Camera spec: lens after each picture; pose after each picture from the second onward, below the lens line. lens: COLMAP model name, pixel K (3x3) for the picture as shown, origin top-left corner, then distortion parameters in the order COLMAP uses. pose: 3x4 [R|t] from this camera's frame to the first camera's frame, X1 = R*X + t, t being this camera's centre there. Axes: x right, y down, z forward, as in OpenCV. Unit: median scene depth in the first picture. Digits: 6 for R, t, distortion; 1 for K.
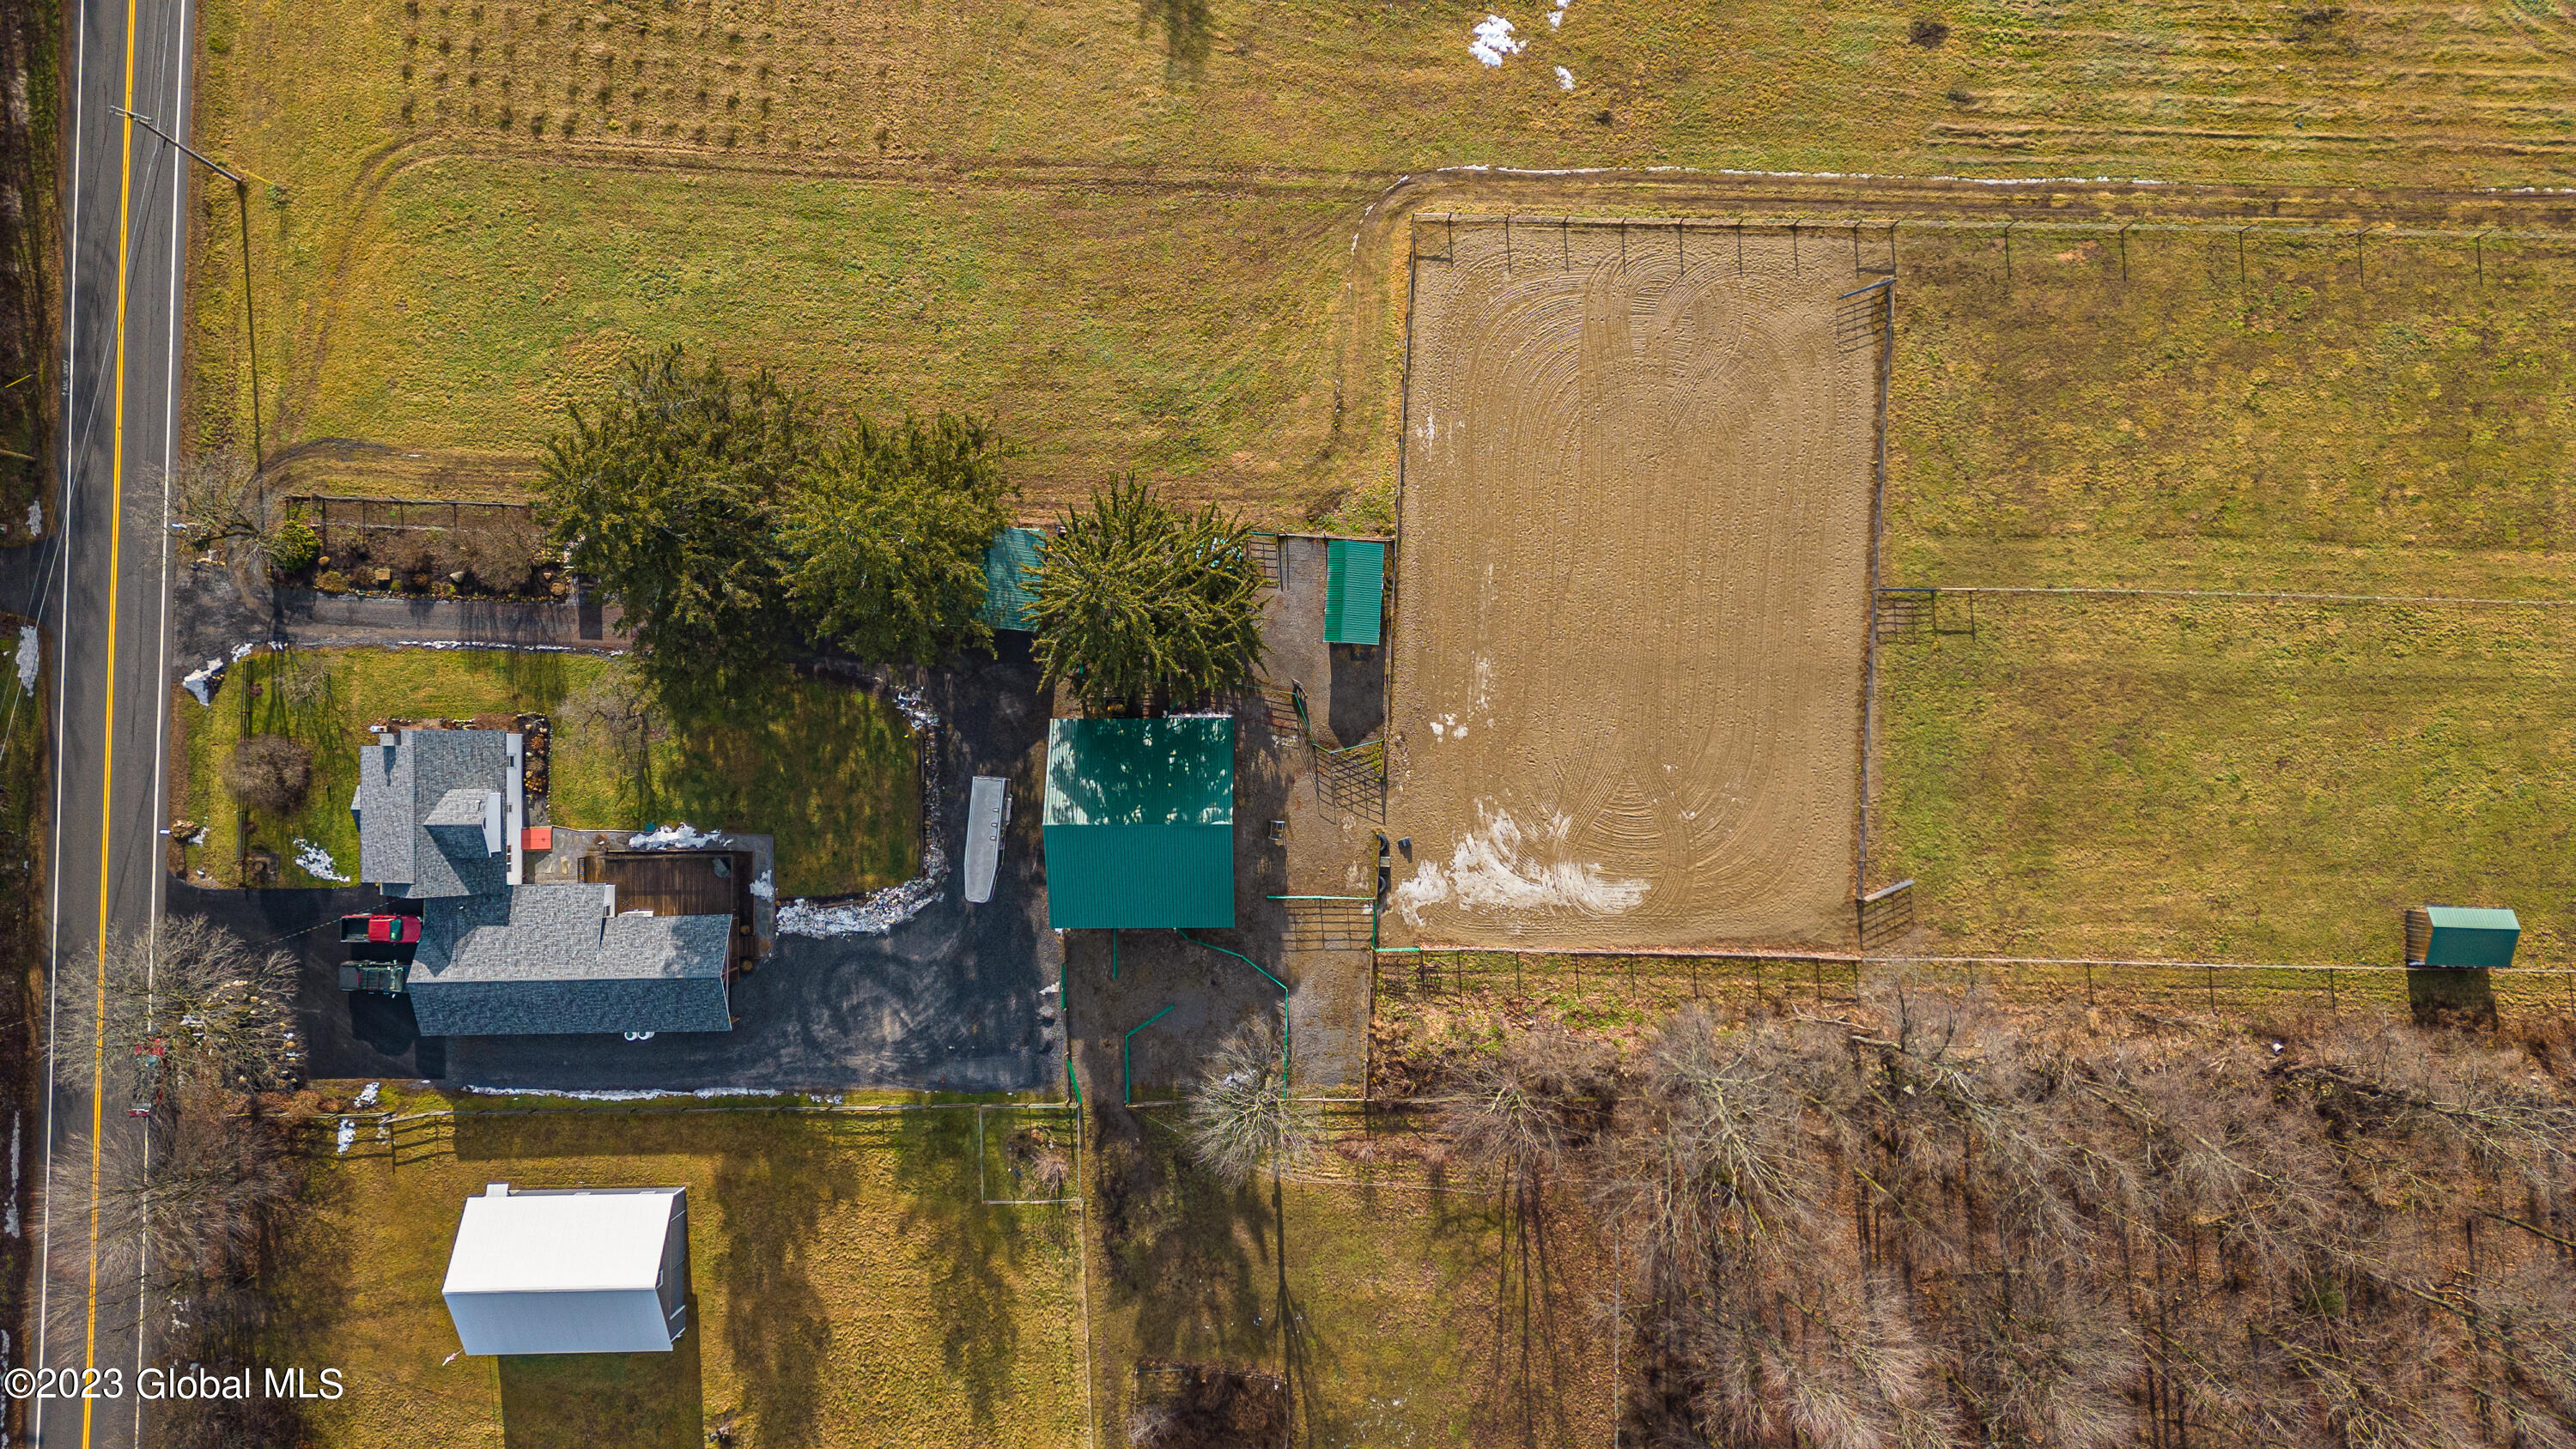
lens RADIAL K [[1789.2, 0, 1280.7], [0, 1789.2, 715.4], [0, 0, 1]] dist [0.073796, -0.061396]
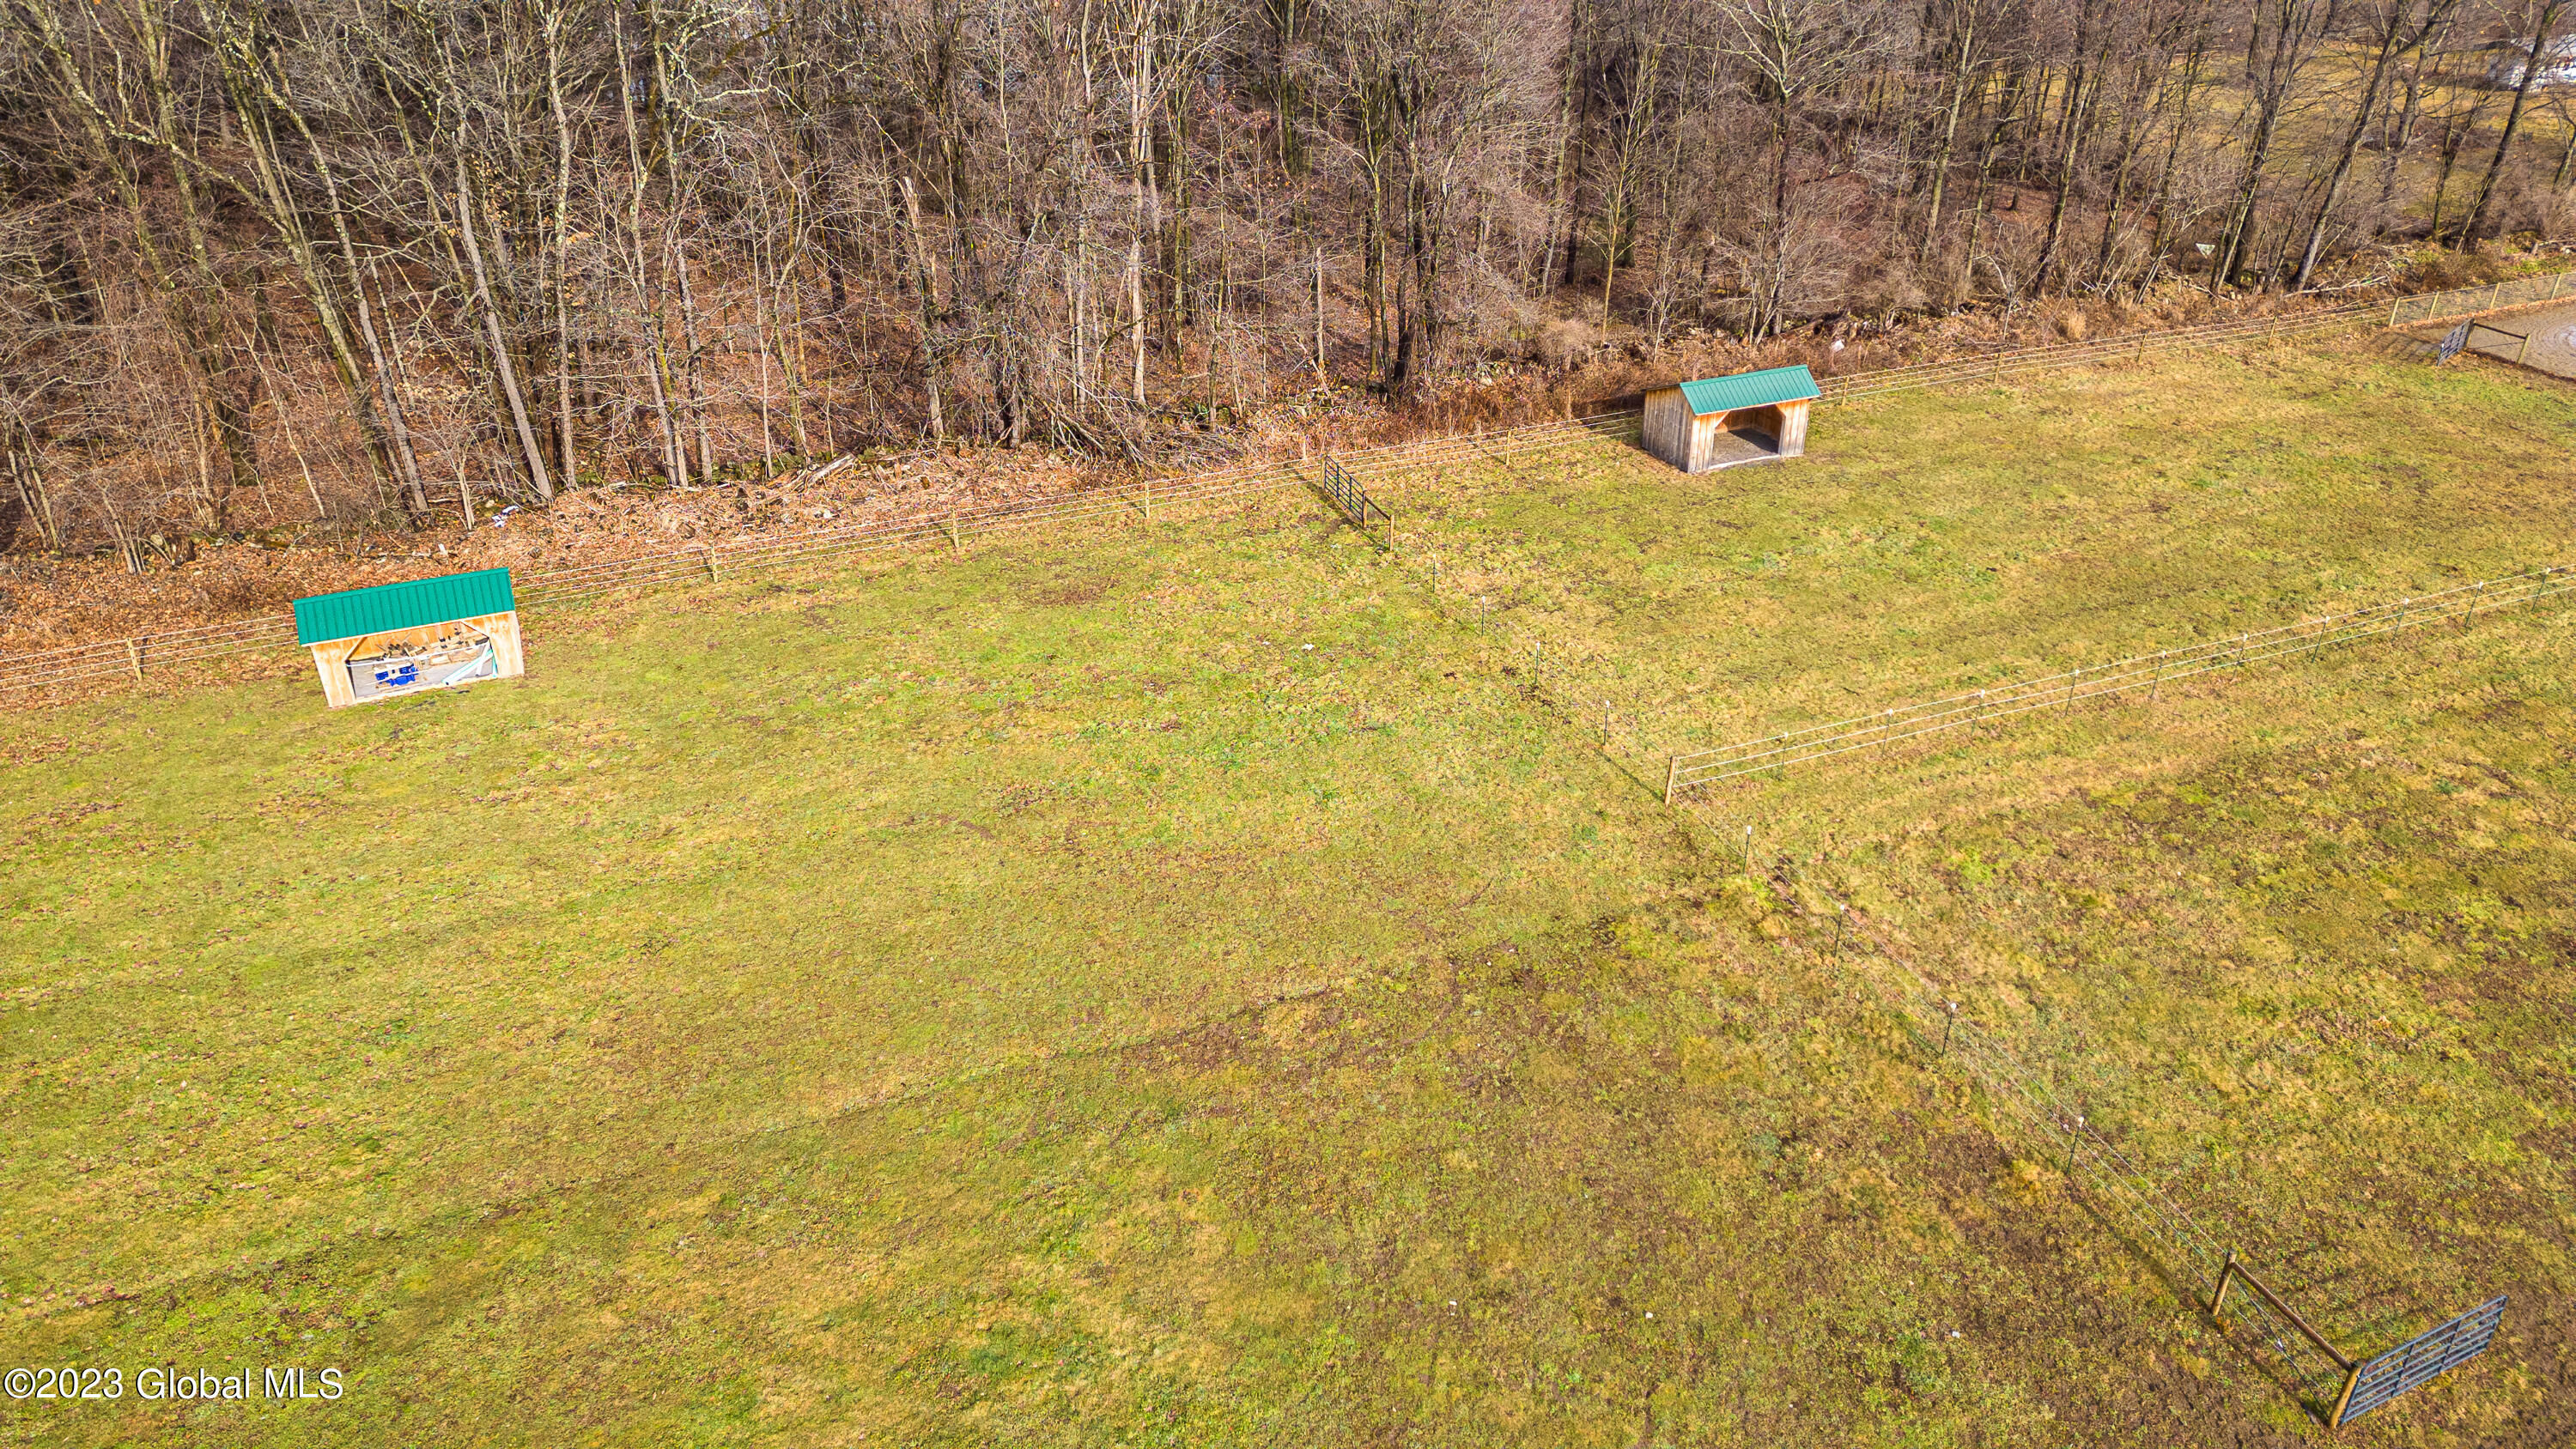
lens RADIAL K [[1789.2, 0, 1288.2], [0, 1789.2, 712.2], [0, 0, 1]] dist [0.073796, -0.061396]
pose [[-0.916123, 0.196740, -0.349302, 0.975688], [-0.400719, -0.423381, 0.812510, -0.327711], [0.011966, 0.884331, 0.466707, 0.795590]]
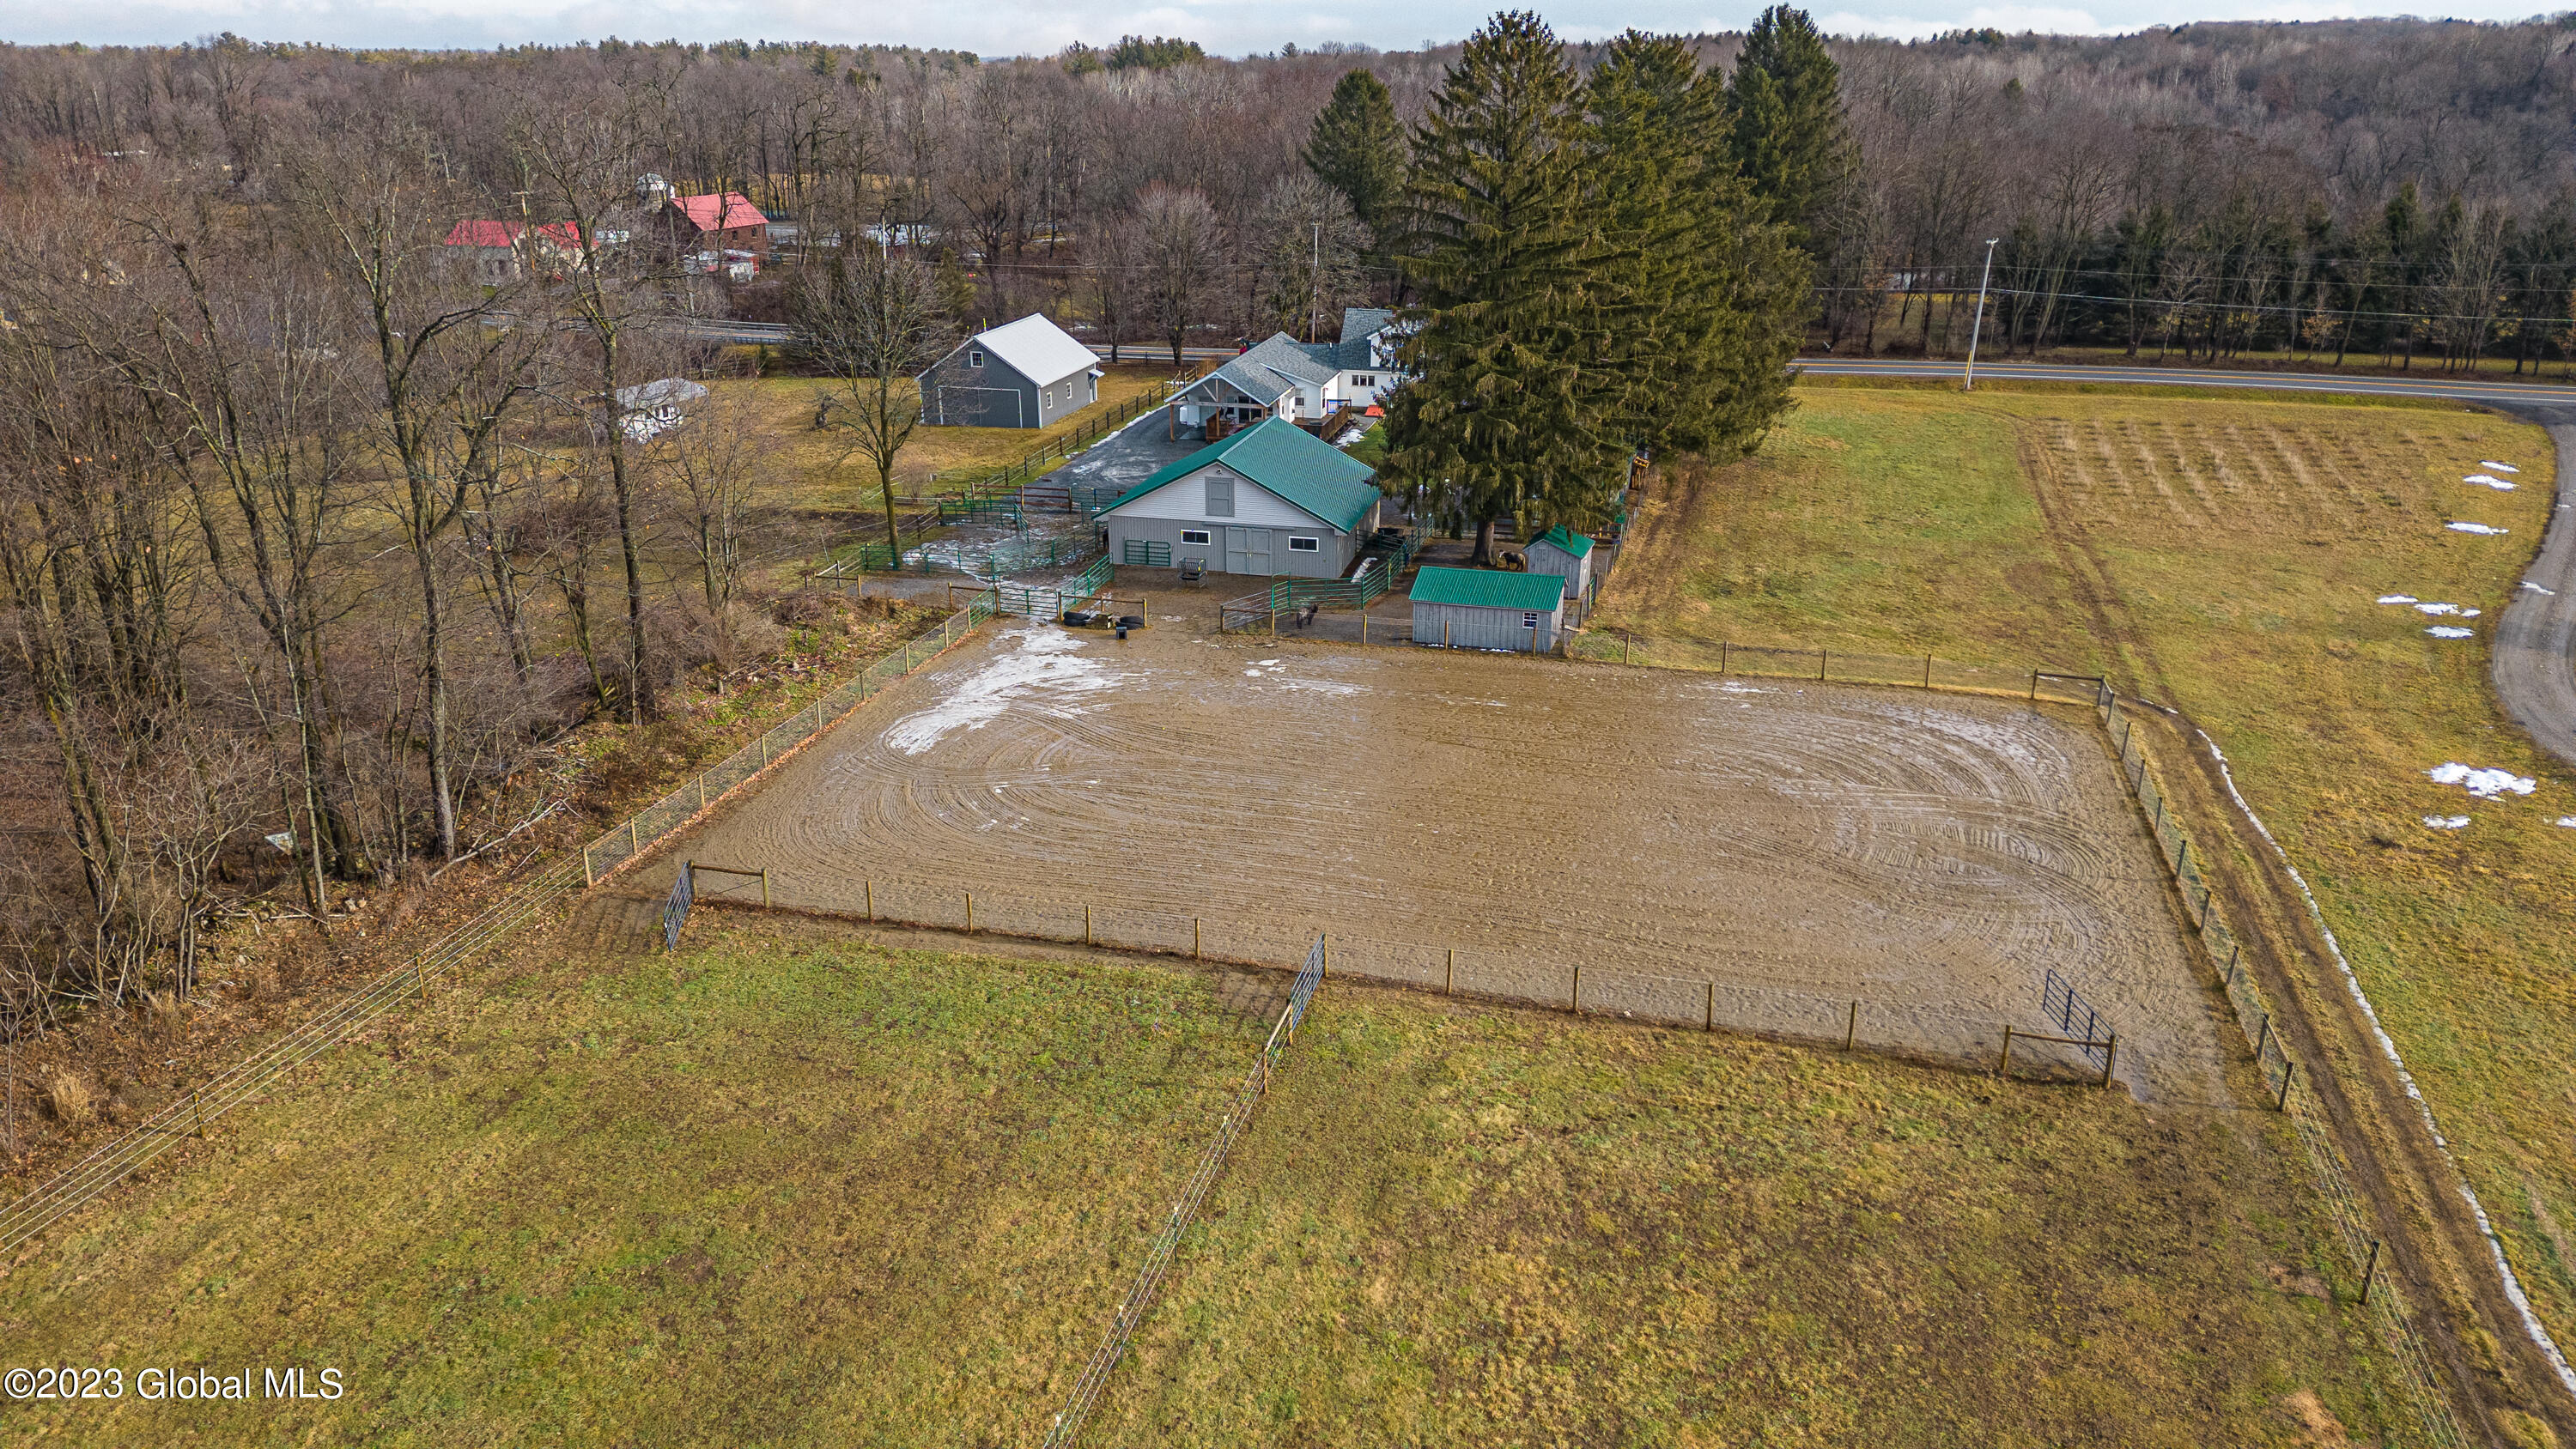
lens RADIAL K [[1789.2, 0, 1297.7], [0, 1789.2, 734.0], [0, 0, 1]] dist [0.073796, -0.061396]
pose [[-0.239133, 0.344963, -0.907643, 0.692760], [-0.970780, -0.065662, 0.230812, -0.156808], [0.020024, 0.936317, 0.350585, 0.793555]]
